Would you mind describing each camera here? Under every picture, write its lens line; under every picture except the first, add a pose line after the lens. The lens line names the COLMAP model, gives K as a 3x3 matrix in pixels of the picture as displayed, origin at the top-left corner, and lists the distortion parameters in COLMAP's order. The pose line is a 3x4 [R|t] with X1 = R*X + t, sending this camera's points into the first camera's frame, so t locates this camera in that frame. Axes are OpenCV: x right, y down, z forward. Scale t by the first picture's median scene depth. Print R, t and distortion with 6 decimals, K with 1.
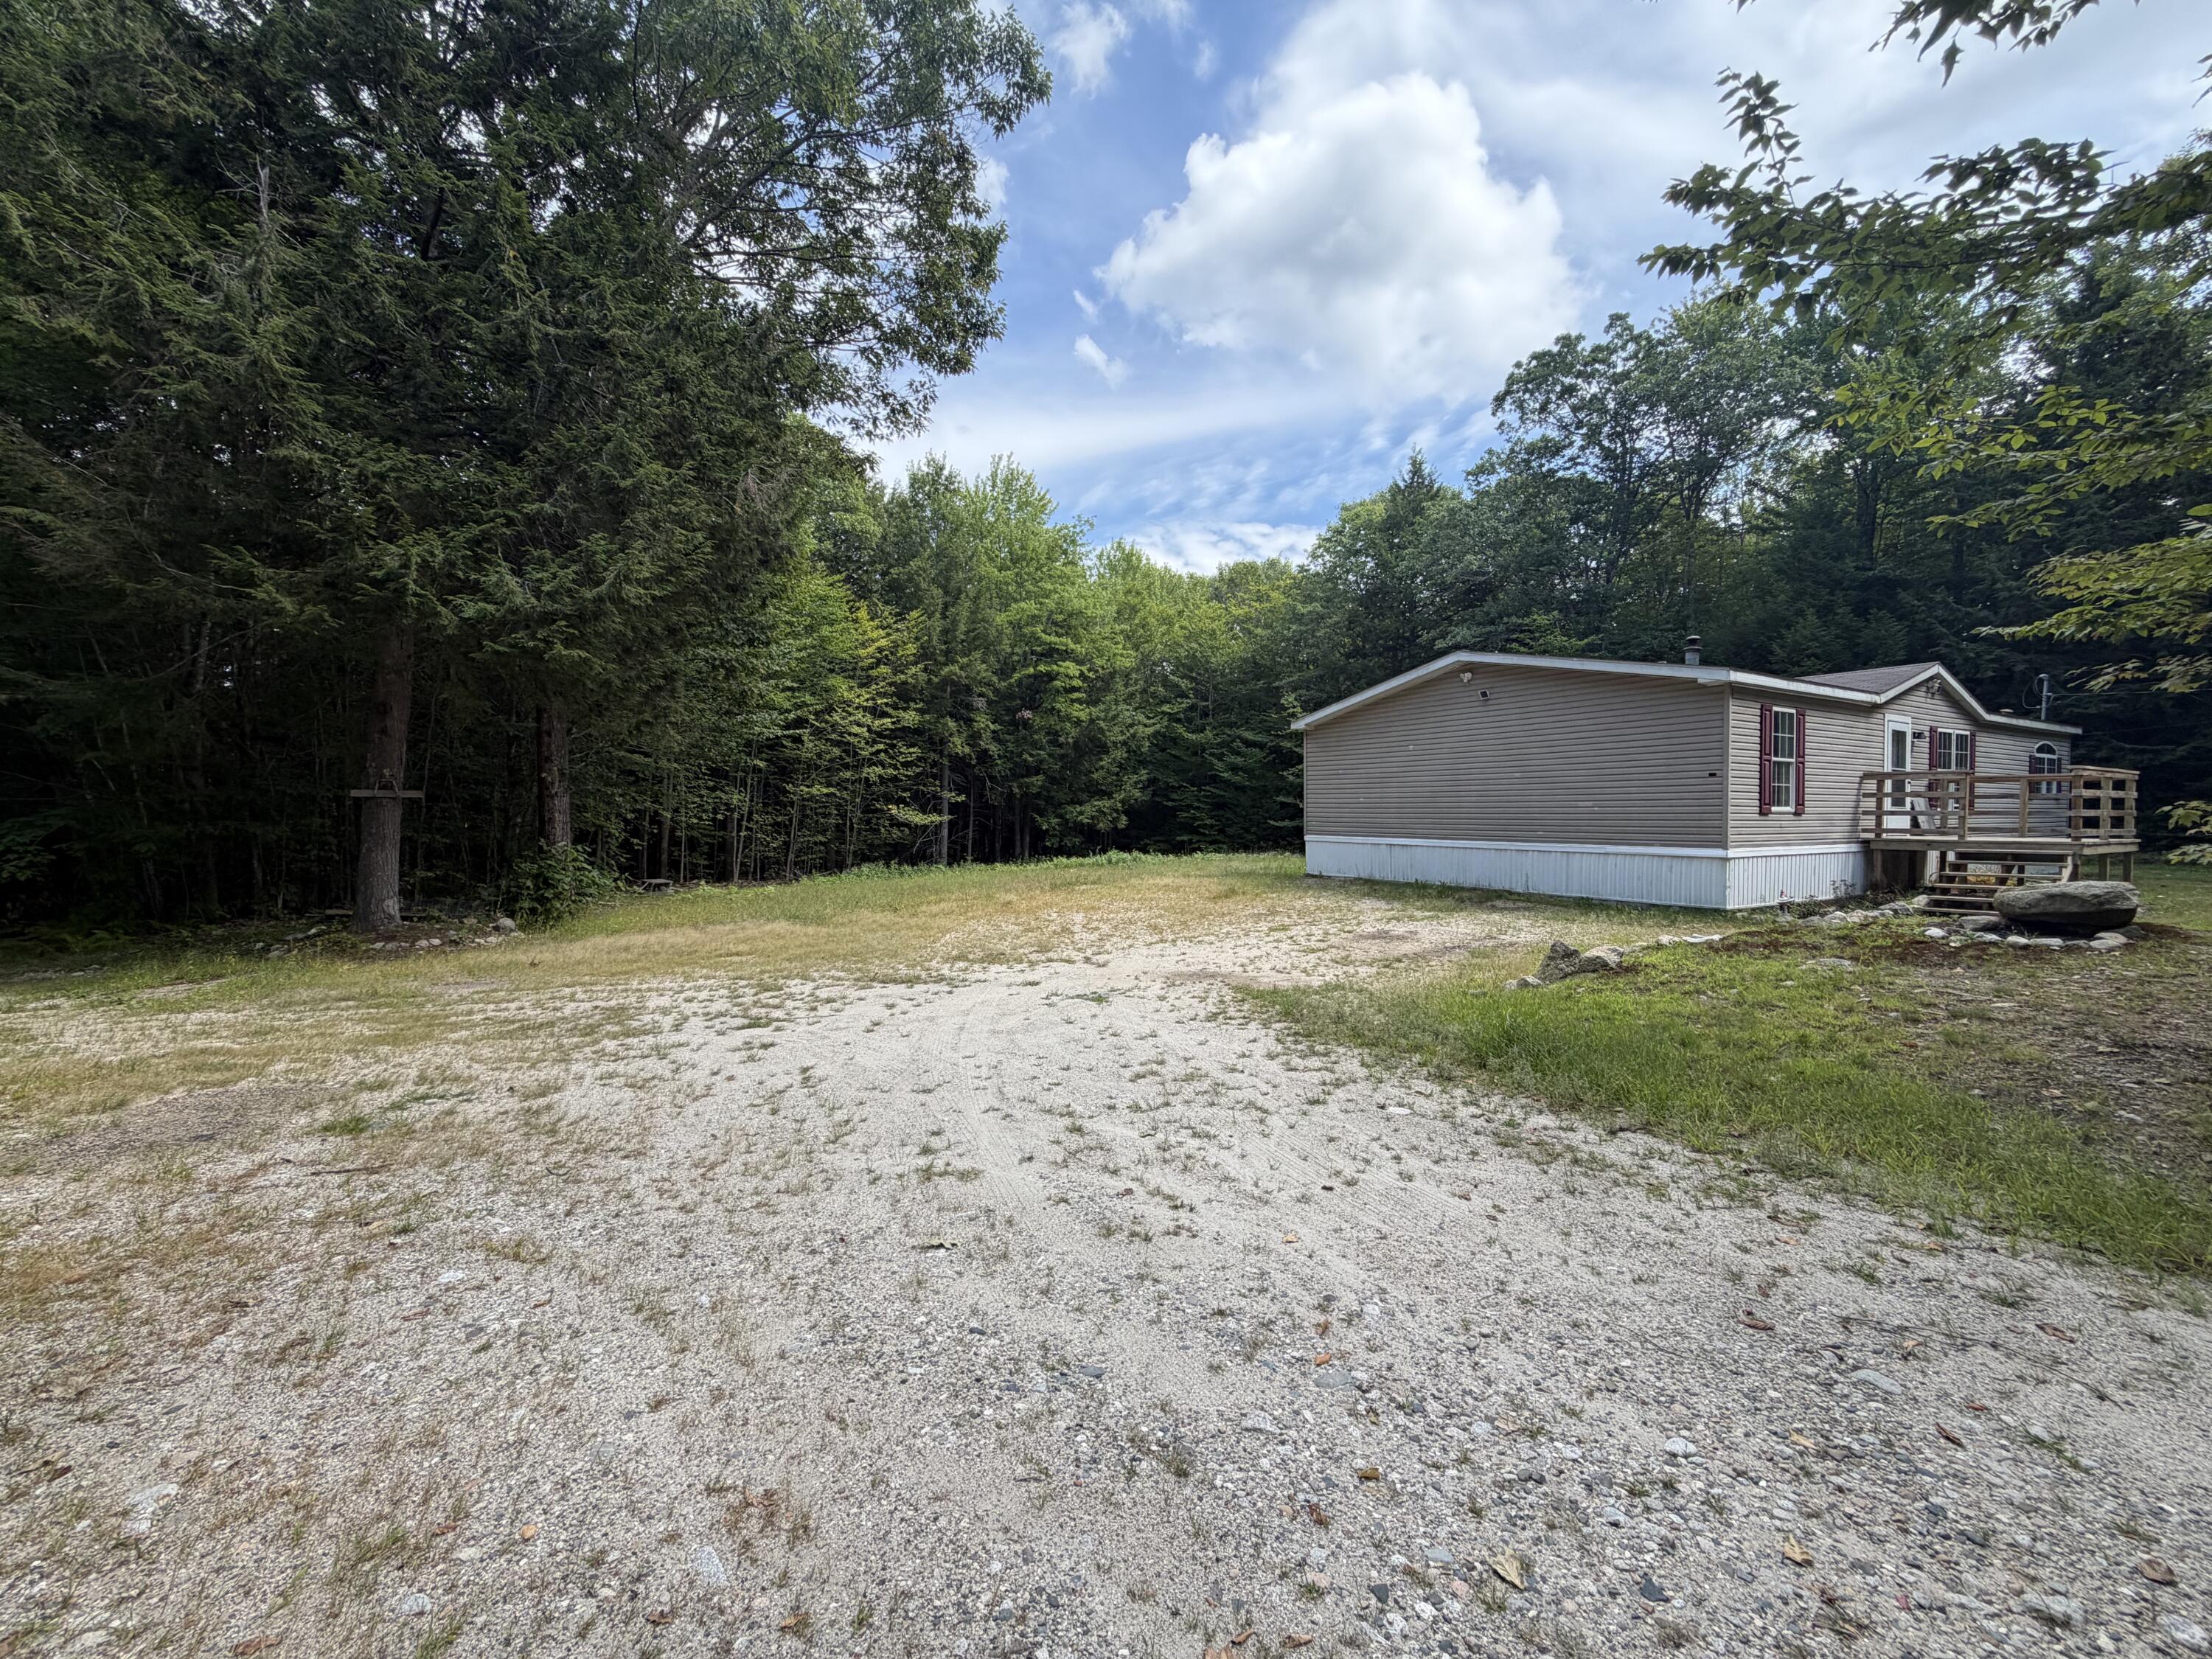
lens RADIAL K [[887.9, 0, 1104.8], [0, 887.9, 826.9], [0, 0, 1]] dist [0.000611, 0.000153]
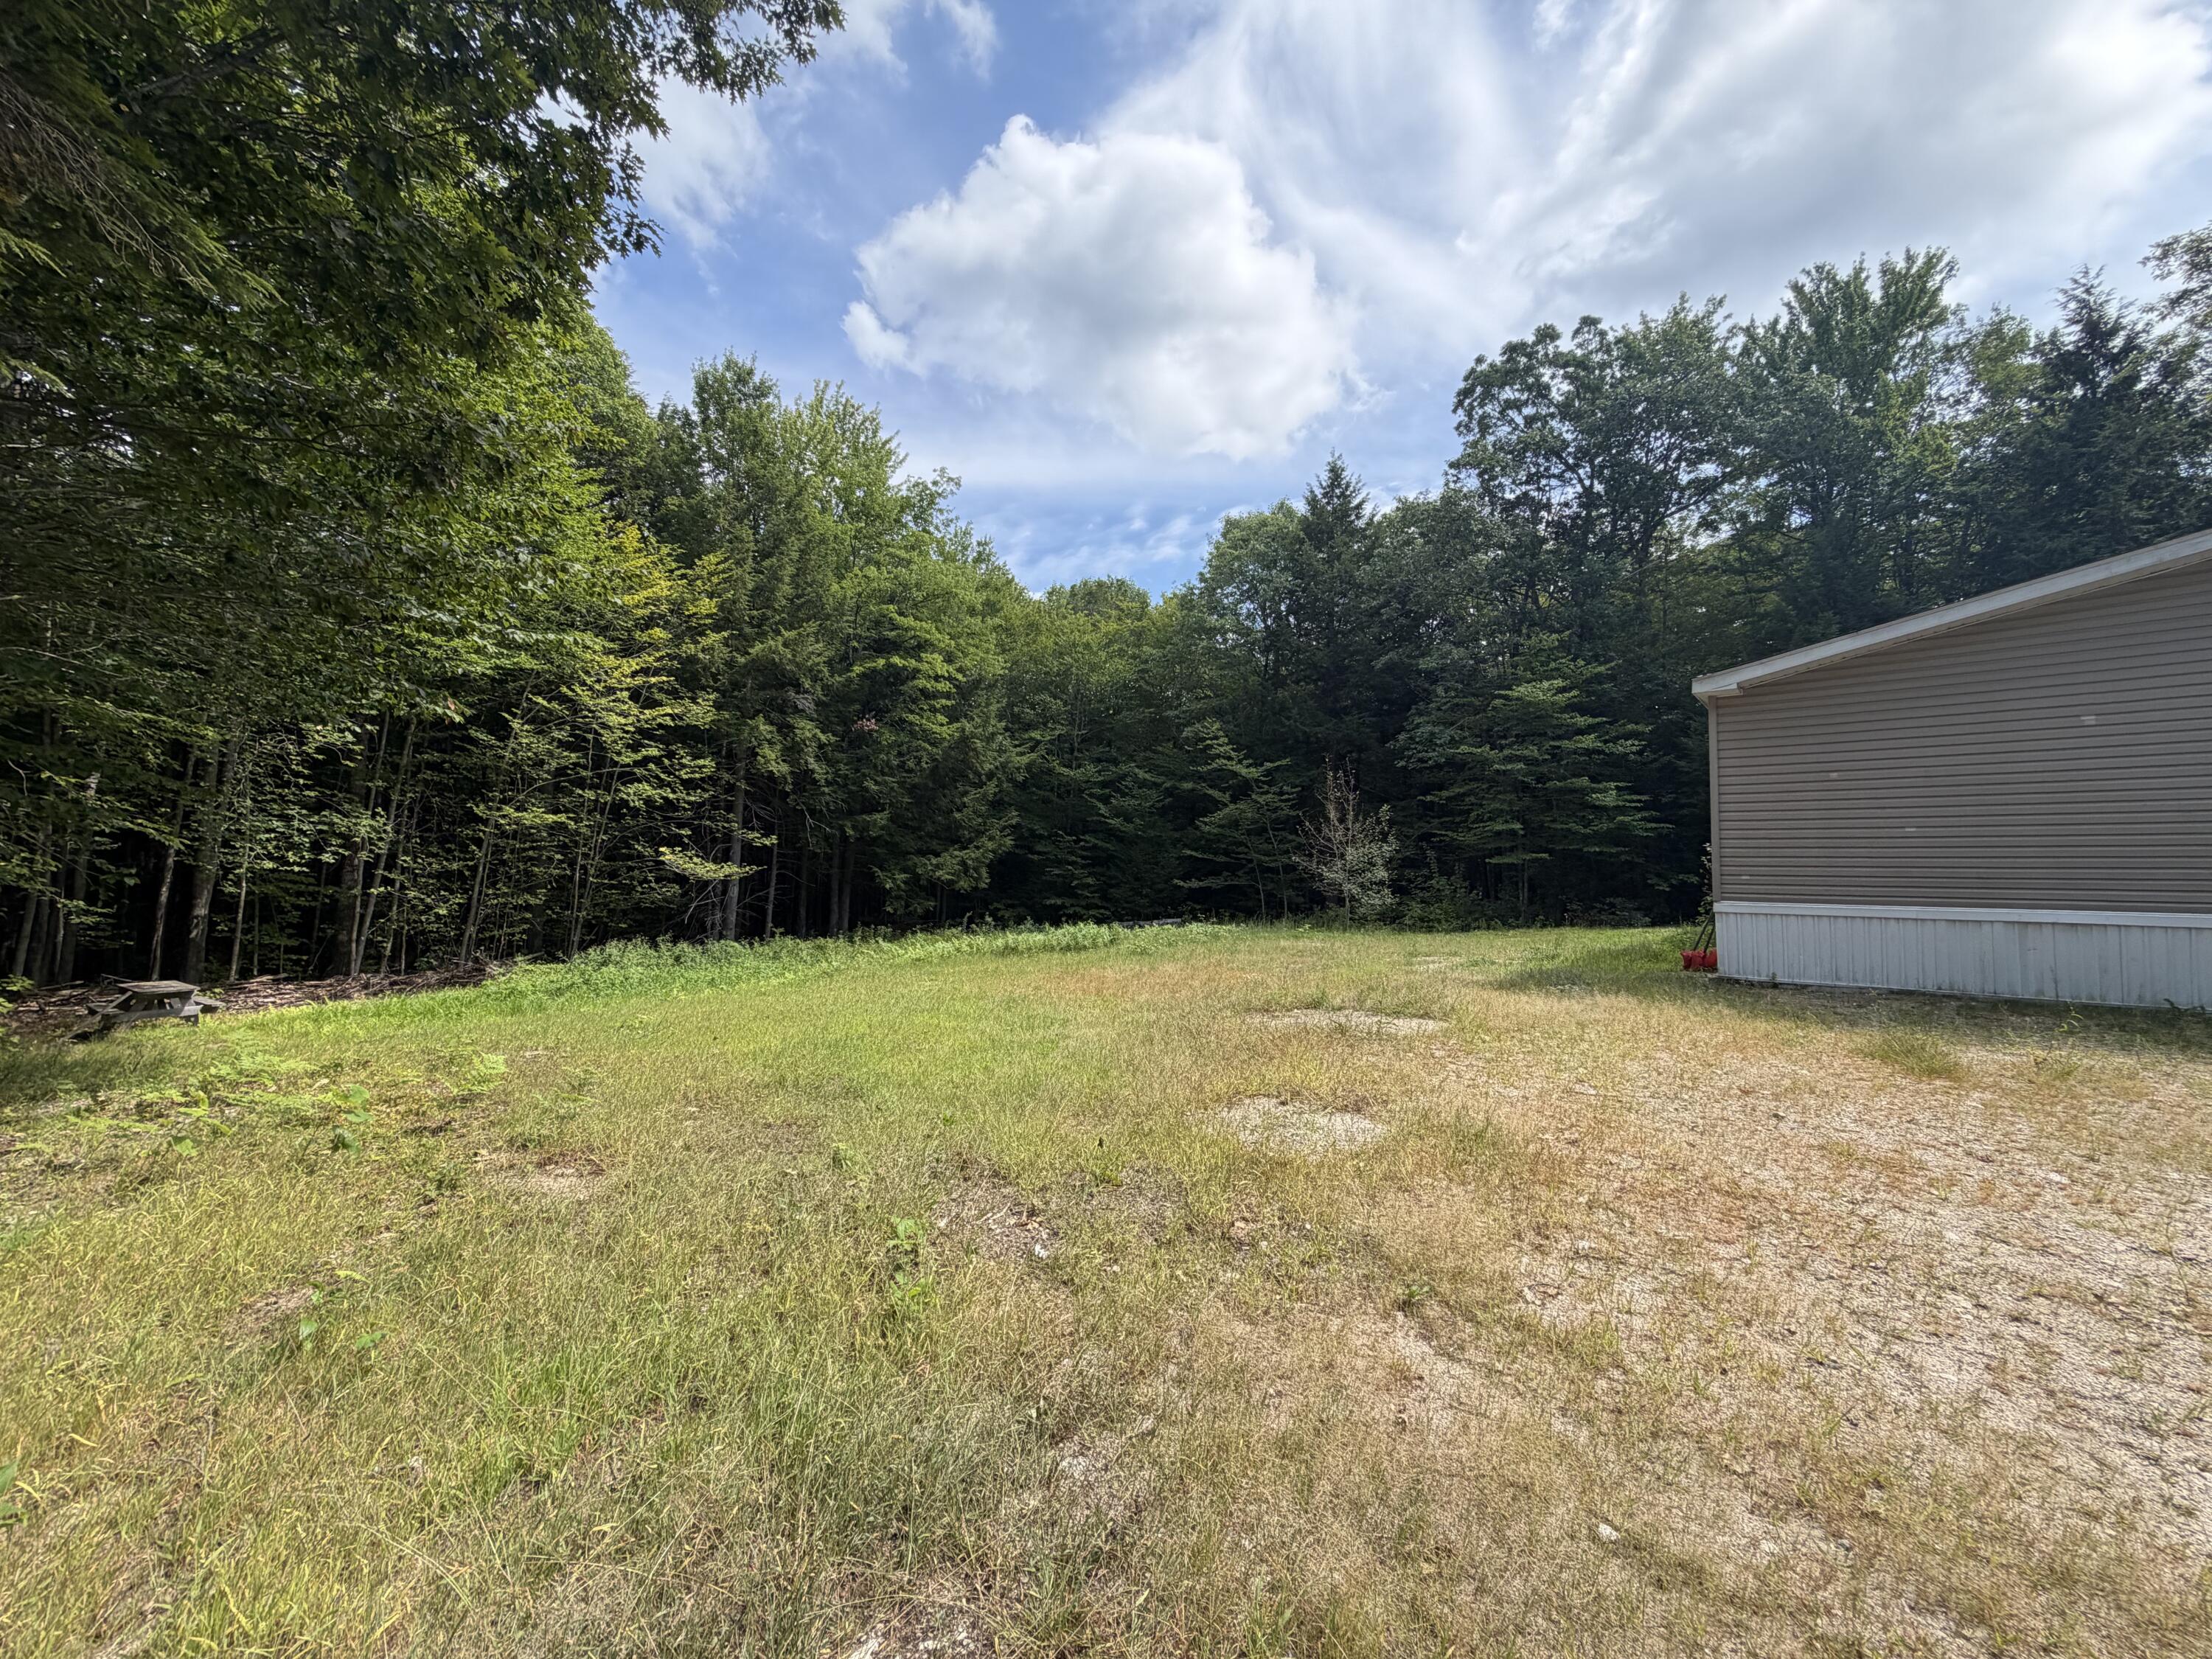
lens RADIAL K [[887.9, 0, 1102.3], [0, 887.9, 823.2], [0, 0, 1]] dist [0.000611, 0.000153]
pose [[0.953313, 0.031936, 0.300289, -0.131039], [-0.009198, 0.997002, -0.076832, 0.003741], [-0.301843, 0.070483, 0.950749, 0.304647]]
